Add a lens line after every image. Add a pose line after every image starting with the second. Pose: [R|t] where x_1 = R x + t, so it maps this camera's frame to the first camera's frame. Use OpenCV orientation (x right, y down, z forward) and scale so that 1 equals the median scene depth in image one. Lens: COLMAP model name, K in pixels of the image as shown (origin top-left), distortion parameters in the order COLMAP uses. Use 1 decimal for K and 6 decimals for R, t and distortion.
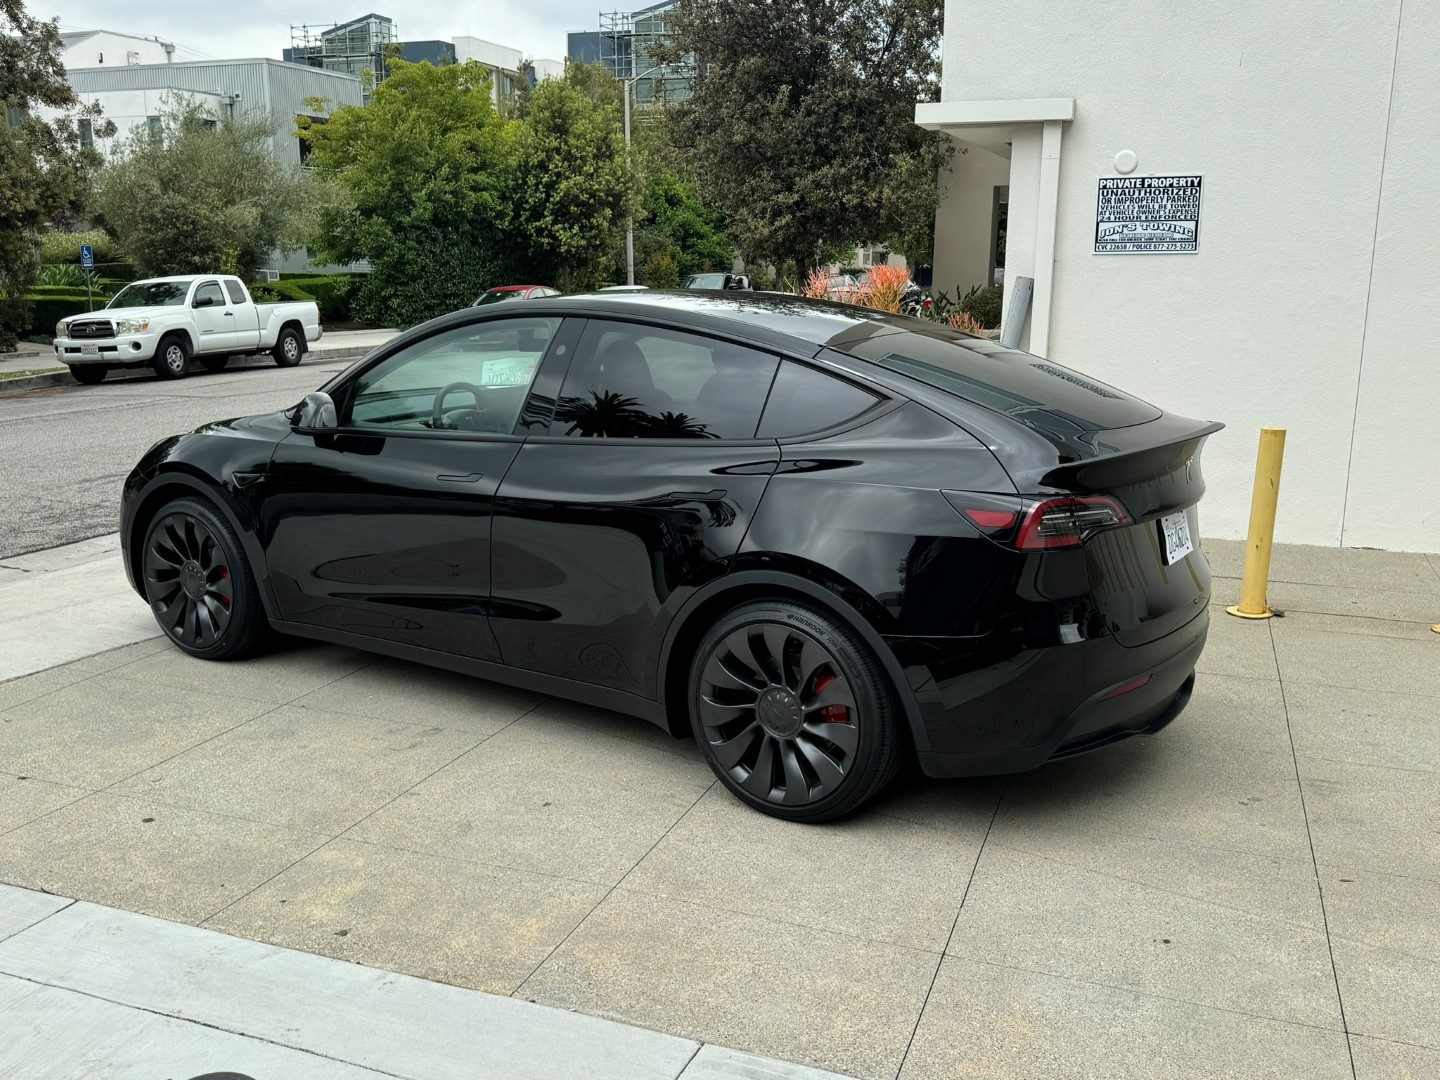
lens RADIAL K [[1286.9, 0, 708.0], [0, 1286.9, 551.2], [0, 0, 1]] dist [0.020935, -0.034544]
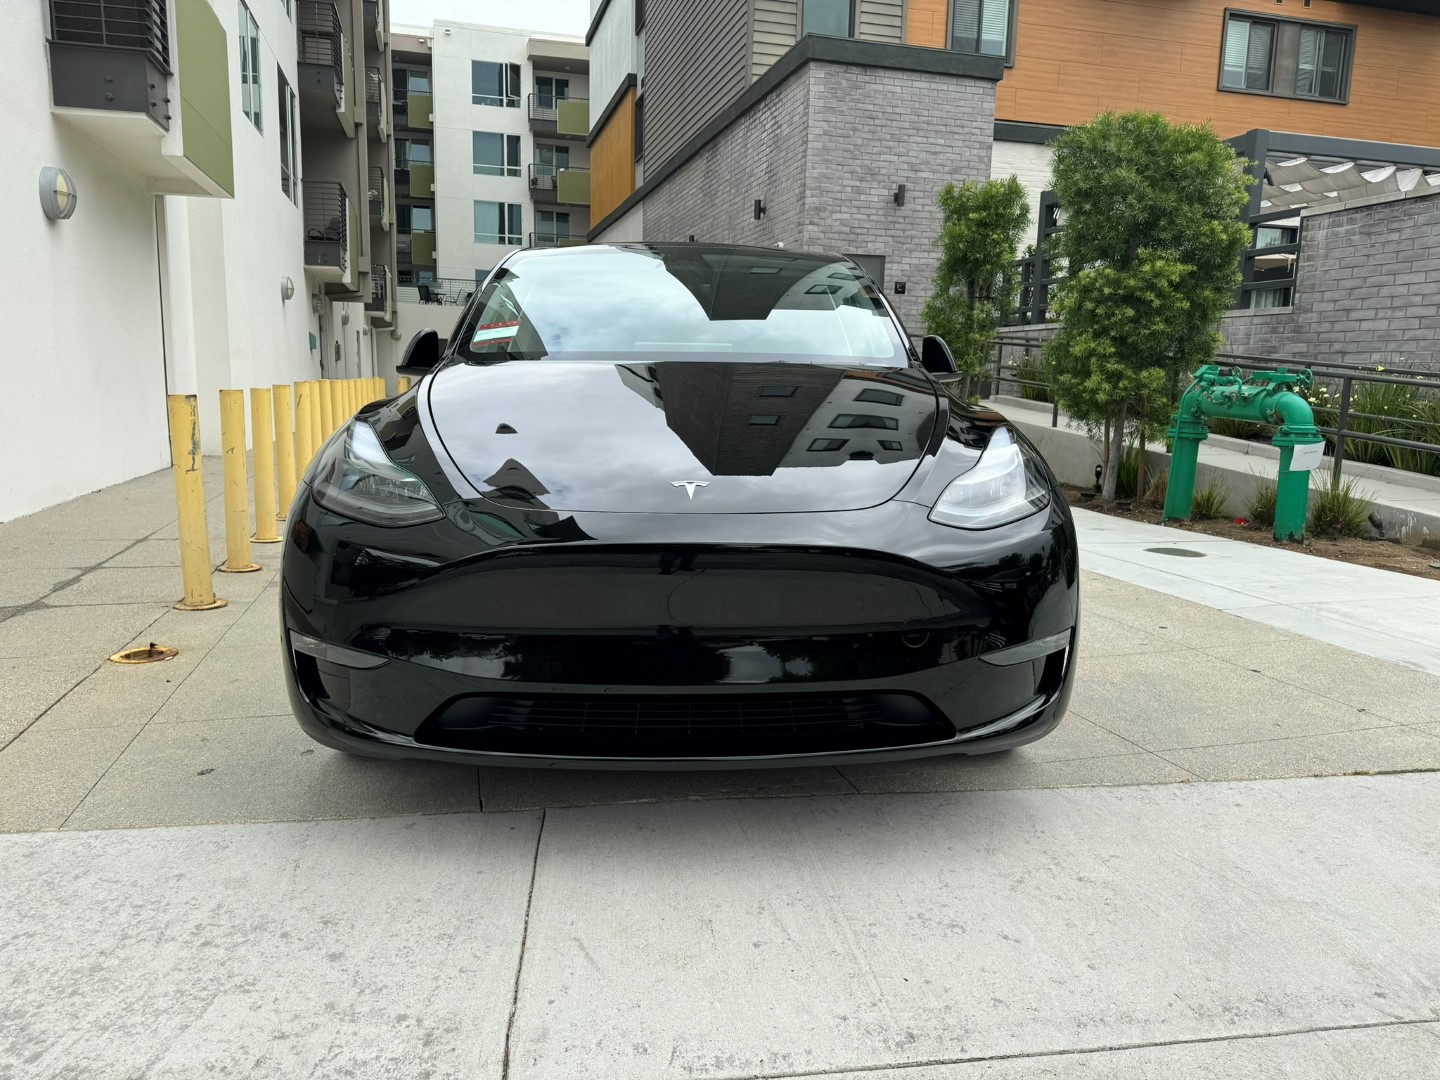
lens RADIAL K [[1015.7, 0, 726.0], [0, 1015.7, 527.2], [0, 0, 1]] dist [0.037756, -0.049173]
pose [[-0.596551, -0.128699, 0.792189, -0.511984], [0.156382, 0.949500, 0.272018, -0.134014], [-0.787193, 0.286157, -0.546299, 0.981979]]
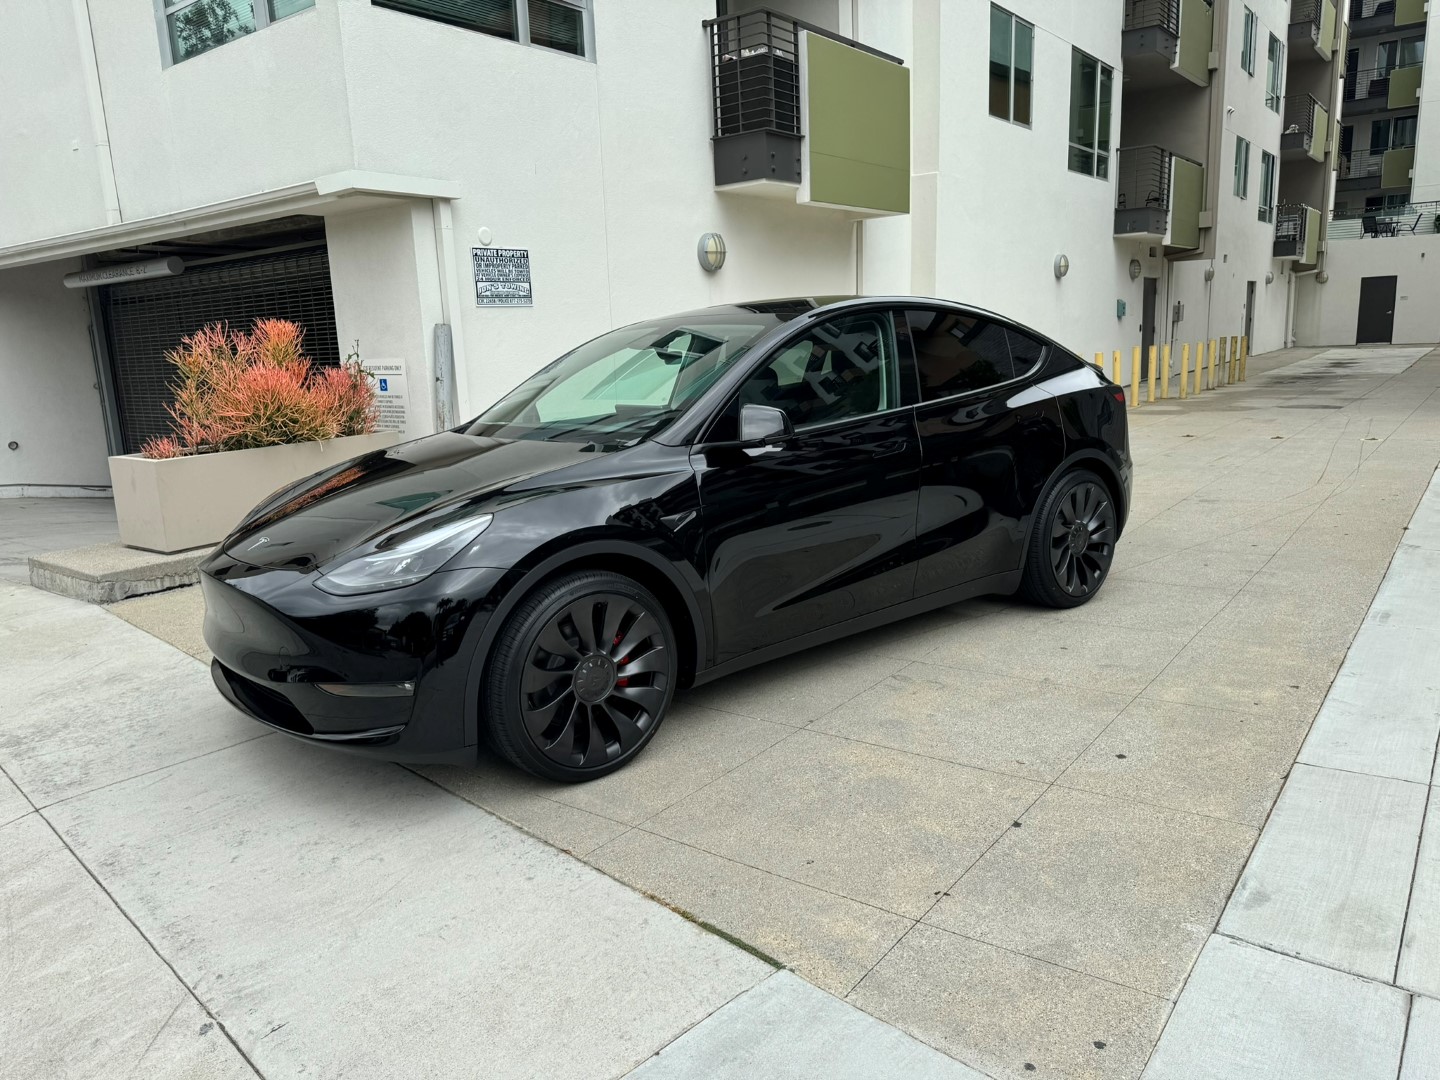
lens RADIAL K [[1015.7, 0, 725.5], [0, 1015.7, 542.7], [0, 0, 1]] dist [0.037756, -0.049173]
pose [[0.279628, -0.206169, 0.937711, -0.653440], [0.254243, 0.957707, 0.134749, -0.081007], [-0.925834, 0.200727, 0.320218, 0.507267]]
